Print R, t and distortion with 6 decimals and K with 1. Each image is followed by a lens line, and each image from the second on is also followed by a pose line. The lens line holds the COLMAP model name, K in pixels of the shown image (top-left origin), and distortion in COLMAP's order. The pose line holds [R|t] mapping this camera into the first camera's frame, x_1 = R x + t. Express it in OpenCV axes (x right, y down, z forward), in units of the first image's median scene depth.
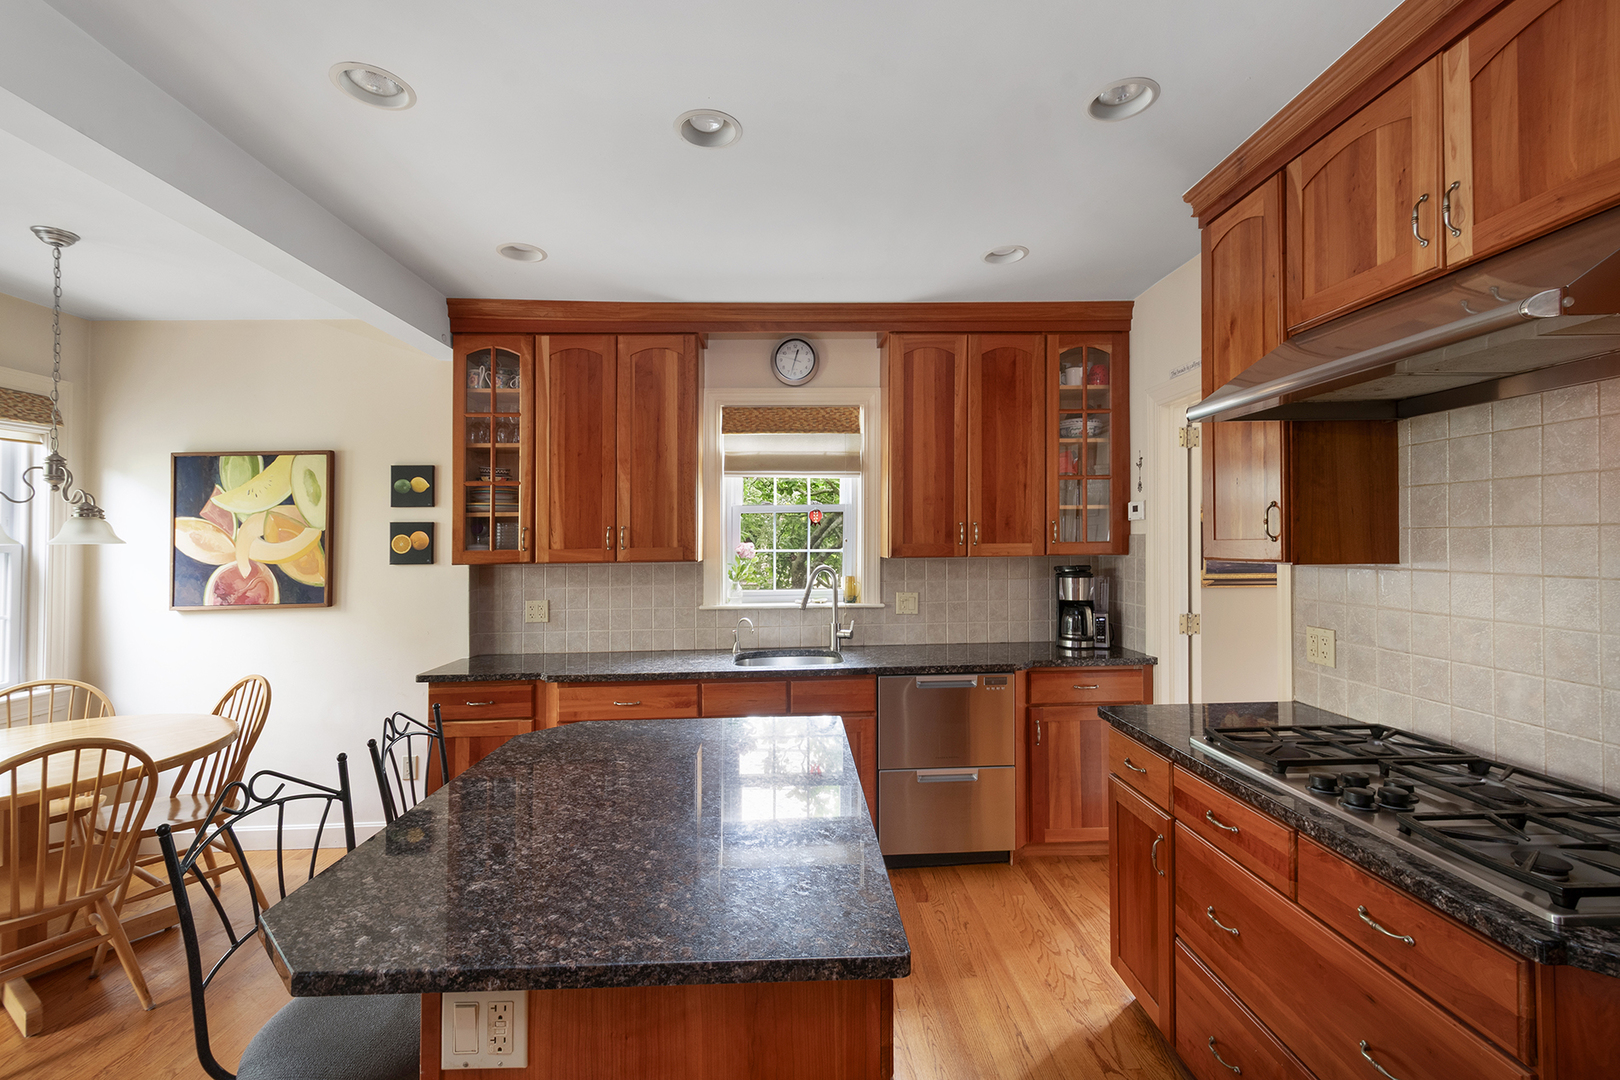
lens RADIAL K [[721.2, 0, 817.5], [0, 721.2, 534.1], [0, 0, 1]] dist [-0.001360, -0.000274]
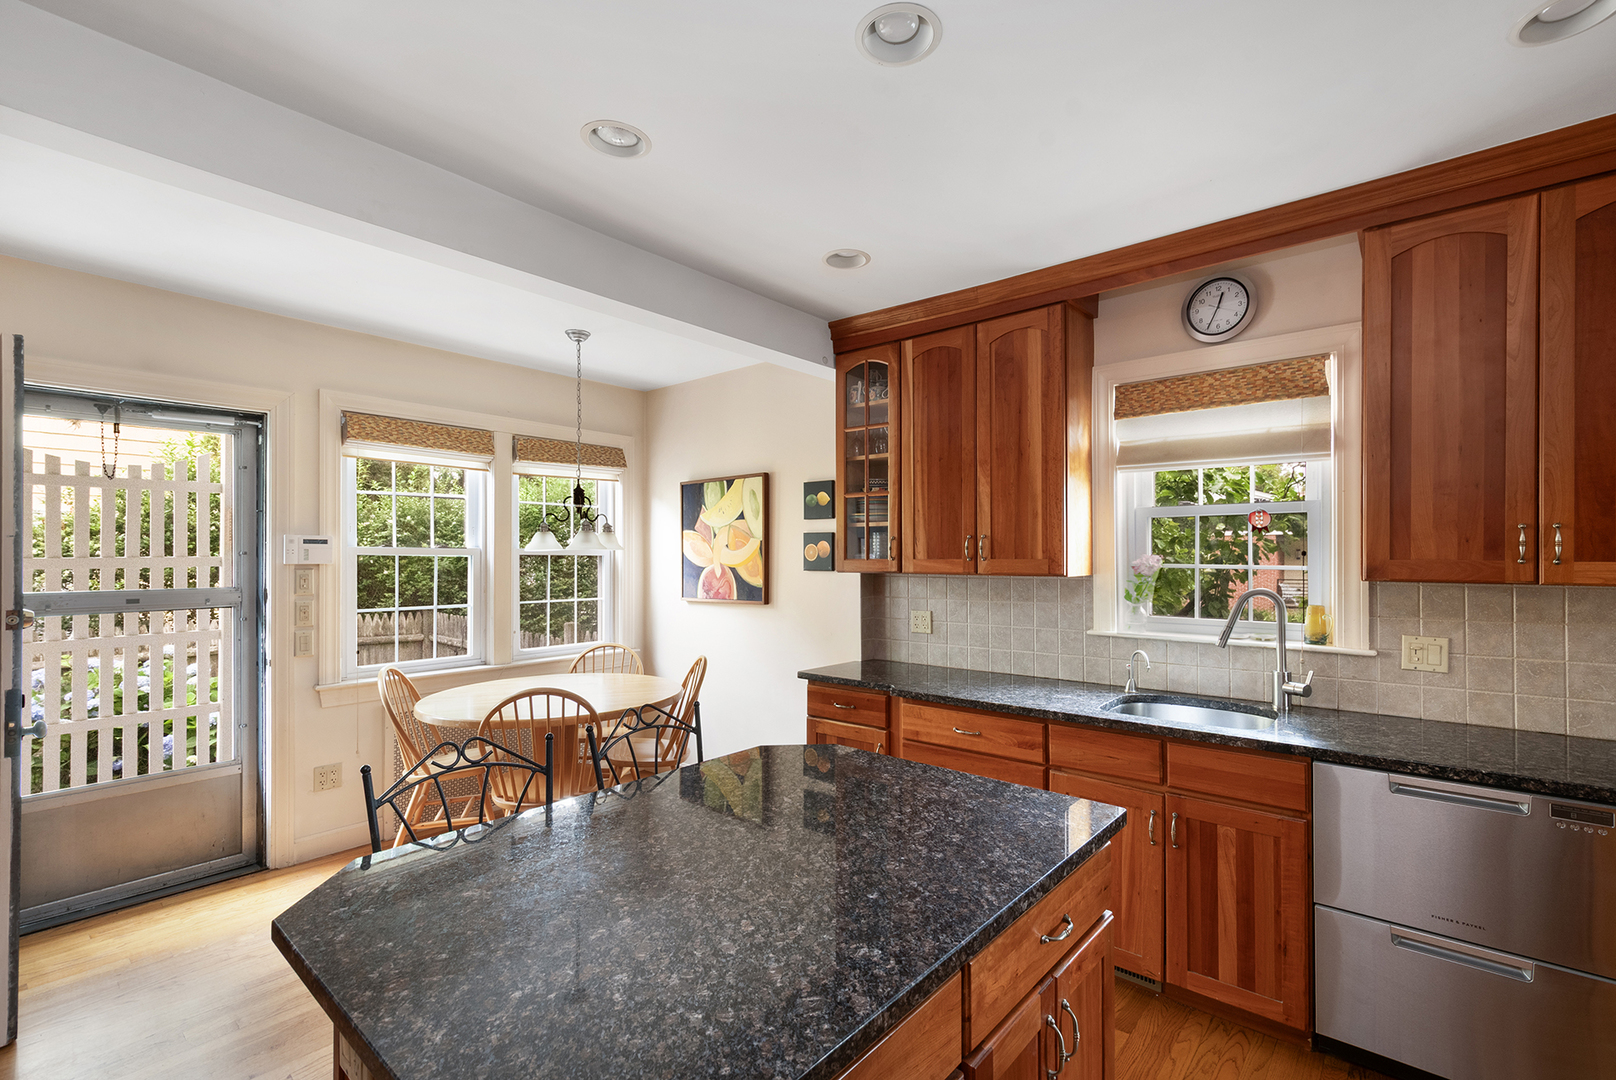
lens RADIAL K [[713.3, 0, 806.3], [0, 713.3, 550.8], [0, 0, 1]] dist [0.002829, 0.000006]
pose [[0.728430, 0.008095, -0.685072, 0.178577], [-0.001919, 0.999950, 0.009776, 0.000551], [0.685117, -0.005807, 0.728410, 0.195486]]
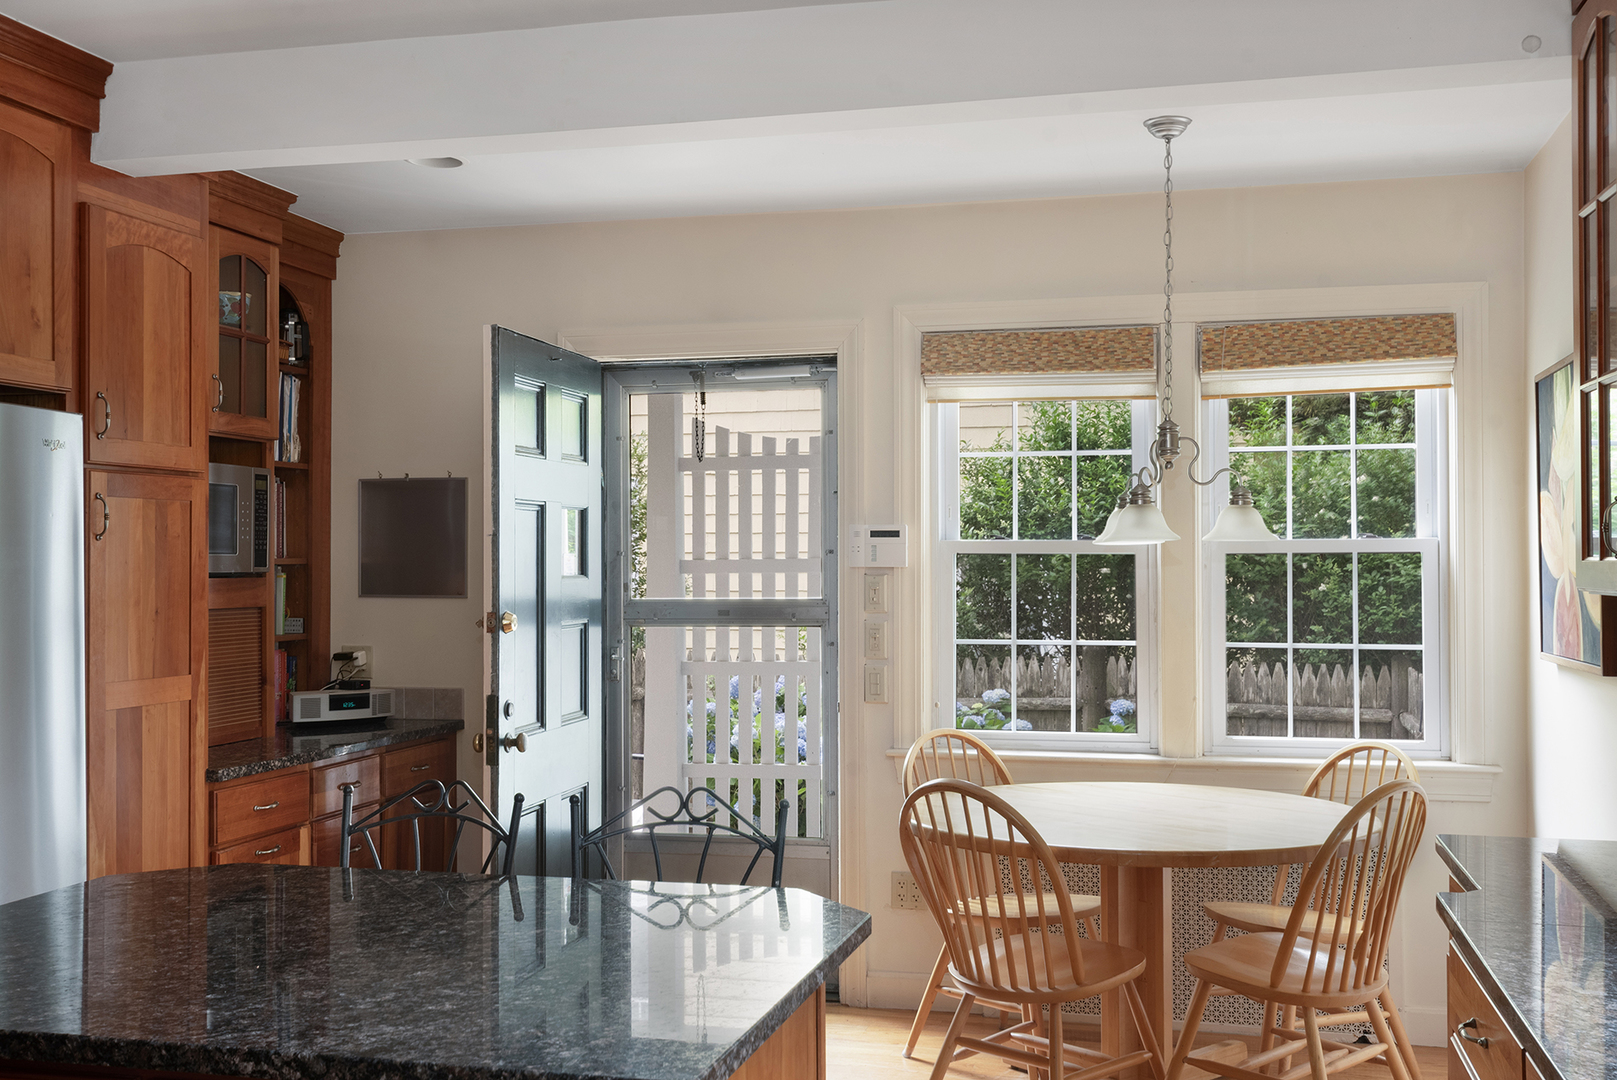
lens RADIAL K [[1590.0, 0, 808.5], [0, 1590.0, 540.0], [0, 0, 1]] dist [0.013169, 0.005049]
pose [[-0.288774, 0.000706, -0.957397, 0.439231], [0.015686, 0.999869, -0.003994, 0.009121], [0.957269, -0.016171, -0.288747, 0.807017]]
